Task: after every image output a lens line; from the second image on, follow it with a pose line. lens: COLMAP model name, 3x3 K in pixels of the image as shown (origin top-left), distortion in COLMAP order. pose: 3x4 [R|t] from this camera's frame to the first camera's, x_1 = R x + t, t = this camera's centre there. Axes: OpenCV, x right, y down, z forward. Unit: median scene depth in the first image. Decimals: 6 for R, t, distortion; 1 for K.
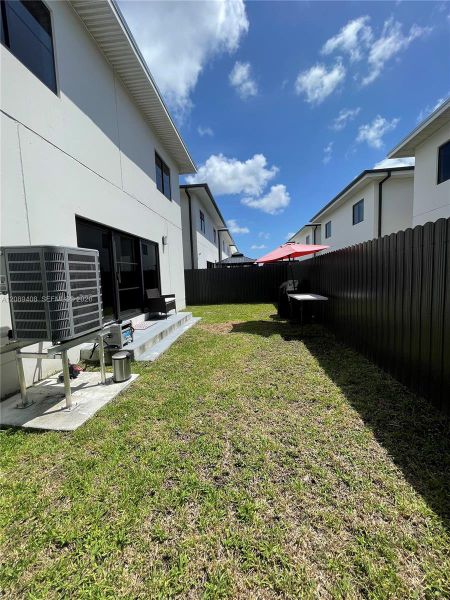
lens RADIAL K [[240.5, 0, 218.0], [0, 240.5, 298.3], [0, 0, 1]] dist [0.000964, -0.001643]
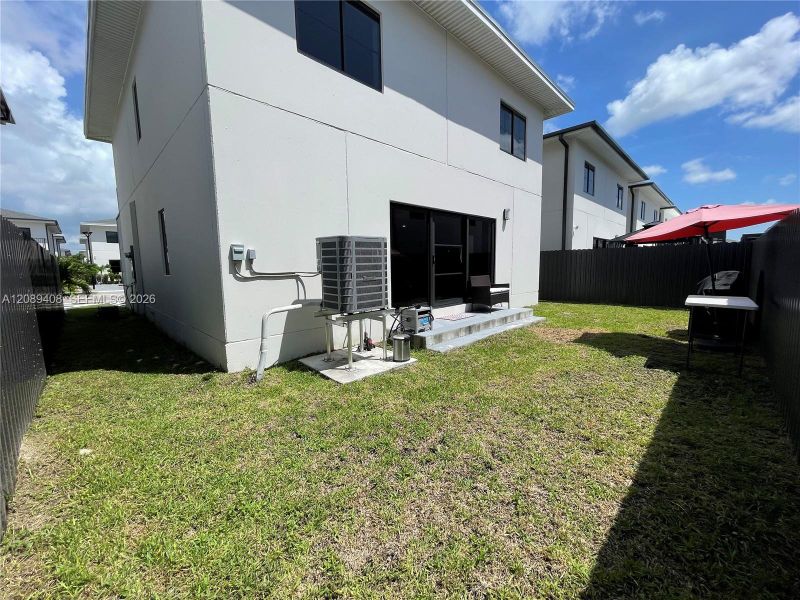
lens RADIAL K [[320.7, 0, 400.2], [0, 320.7, 298.7], [0, 0, 1]] dist [0.000964, -0.001643]
pose [[0.775664, 0.090846, -0.624574, 0.395553], [-0.070211, 0.995865, 0.057655, -0.006884], [0.627229, -0.000869, 0.778834, -0.072726]]
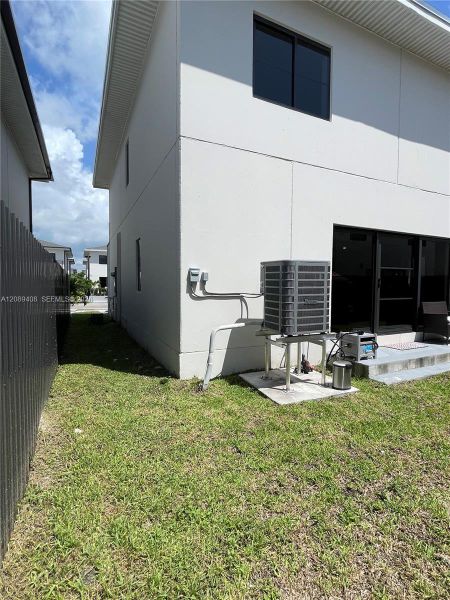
lens RADIAL K [[306.8, 0, 229.2], [0, 306.8, 298.9], [0, 0, 1]] dist [-0.006002, 0.000742]
pose [[0.525553, 0.079050, -0.847080, 0.364551], [-0.103148, 0.994249, 0.028788, -0.016657], [0.844485, 0.072245, 0.530685, -0.082317]]
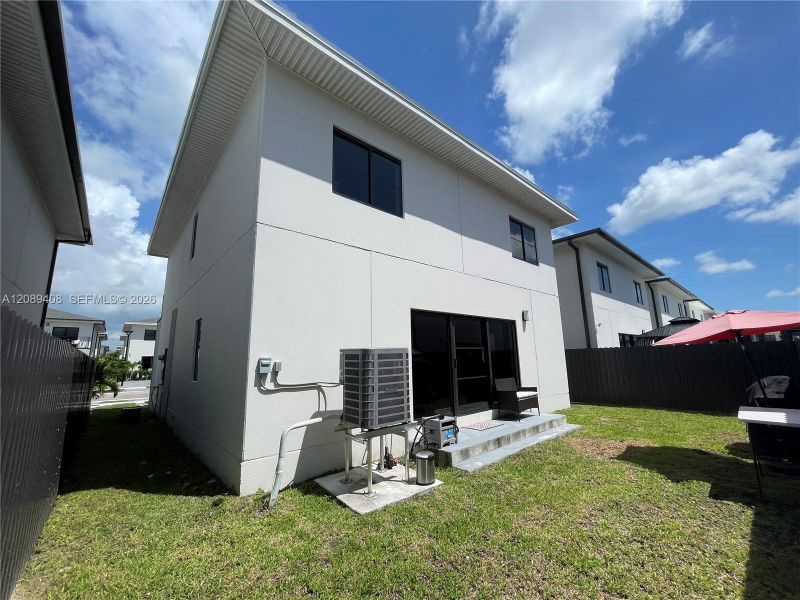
lens RADIAL K [[320.7, 0, 400.3], [0, 320.7, 299.5], [0, 0, 1]] dist [0.000964, -0.001643]
pose [[0.734702, -0.101596, -0.670739, 0.403321], [-0.064559, 0.973764, -0.218210, -0.073772], [0.675311, 0.203622, 0.708868, -0.095586]]
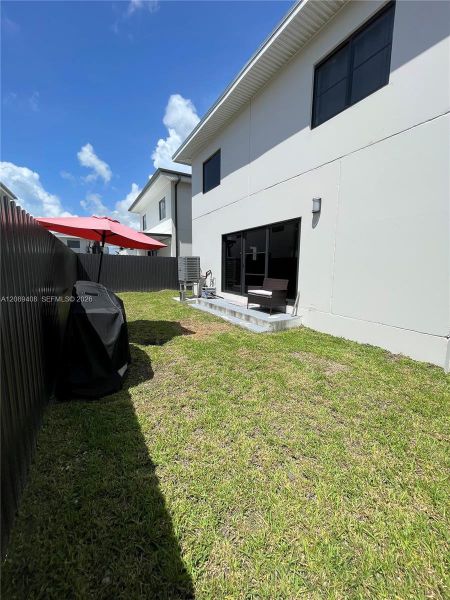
lens RADIAL K [[240.5, 0, 225.1], [0, 240.5, 299.2], [0, 0, 1]] dist [0.000964, -0.001643]
pose [[-0.812668, 0.095715, -0.574812, 0.744856], [-0.045421, 0.973013, 0.226237, -0.311658], [0.580954, 0.209964, -0.786389, 3.197019]]
